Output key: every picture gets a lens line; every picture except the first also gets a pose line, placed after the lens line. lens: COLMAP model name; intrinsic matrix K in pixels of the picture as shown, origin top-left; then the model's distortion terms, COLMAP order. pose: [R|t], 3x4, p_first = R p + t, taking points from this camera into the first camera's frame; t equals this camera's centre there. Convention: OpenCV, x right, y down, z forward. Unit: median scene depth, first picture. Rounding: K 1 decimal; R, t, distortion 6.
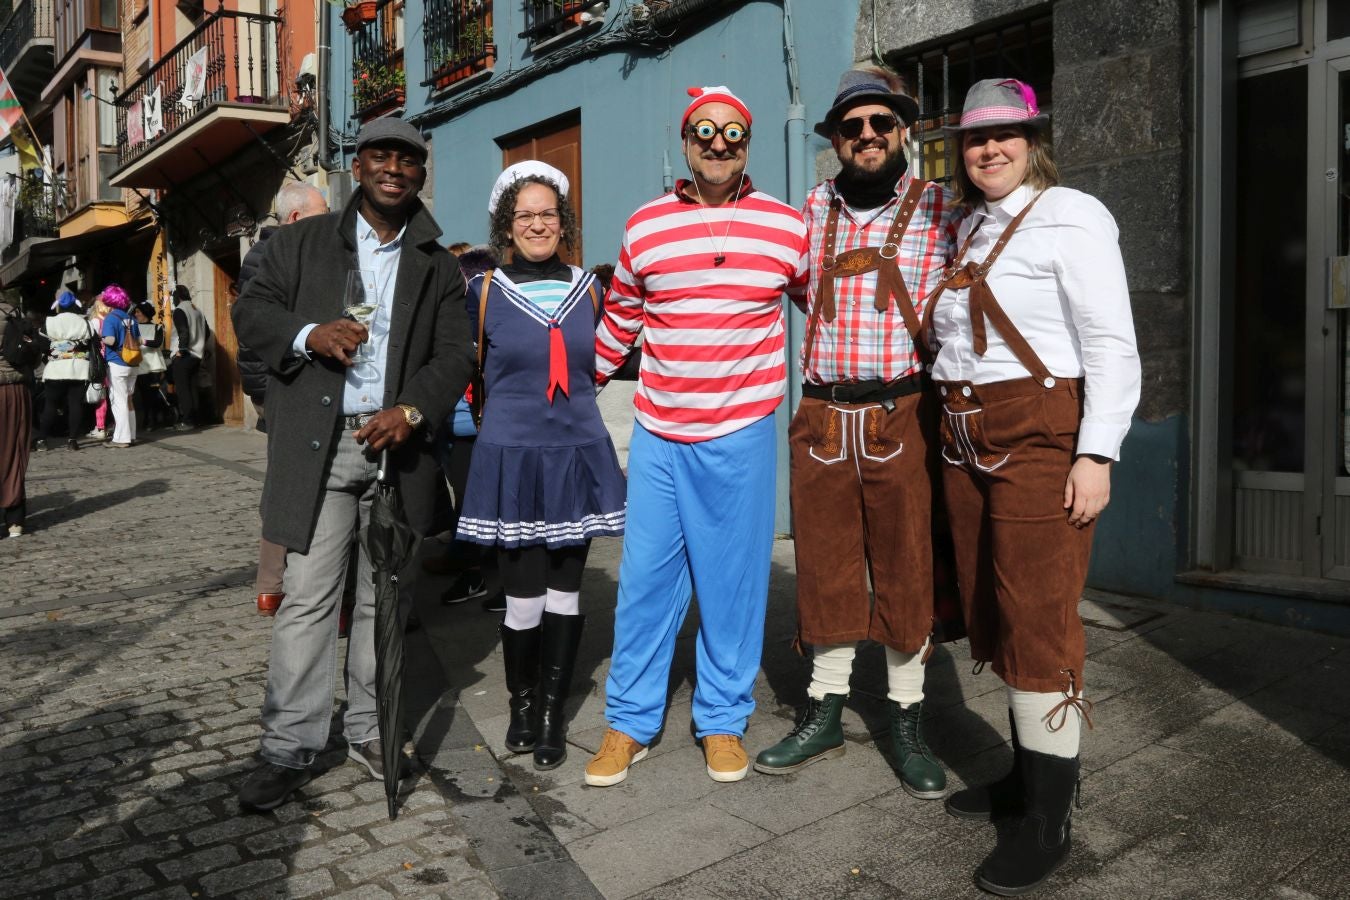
lens RADIAL K [[1277.6, 0, 675.0], [0, 1277.6, 450.0], [0, 0, 1]] dist [0.003155, -0.005861]
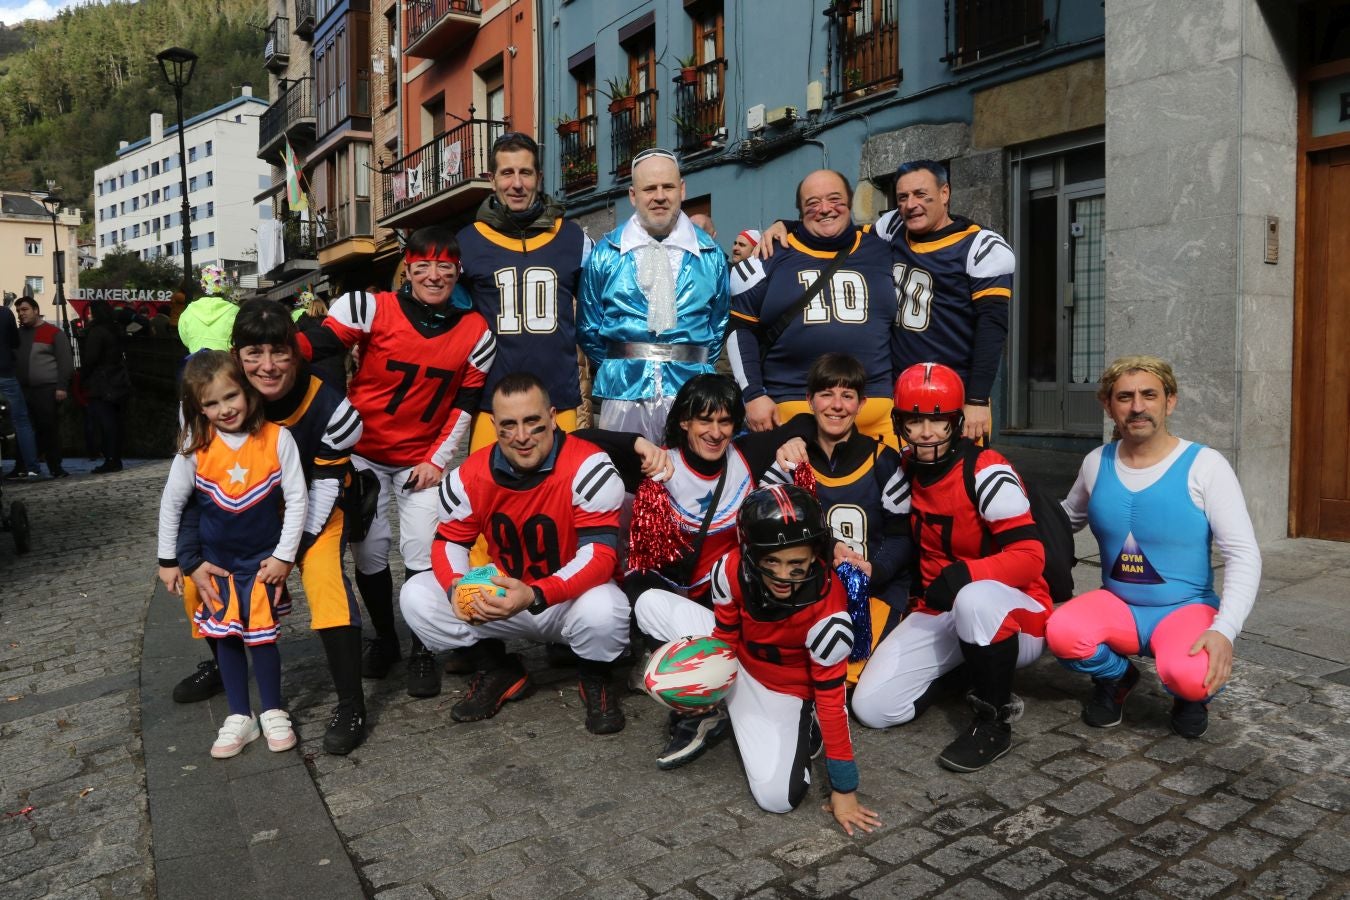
lens RADIAL K [[1180.5, 0, 675.0], [0, 1180.5, 450.0], [0, 0, 1]] dist [-0.009409, -0.006136]
pose [[0.997995, 0.008326, -0.062745, -0.010574], [-0.008057, 0.999957, 0.004539, 0.046185], [0.062780, -0.004025, 0.998019, -0.371330]]
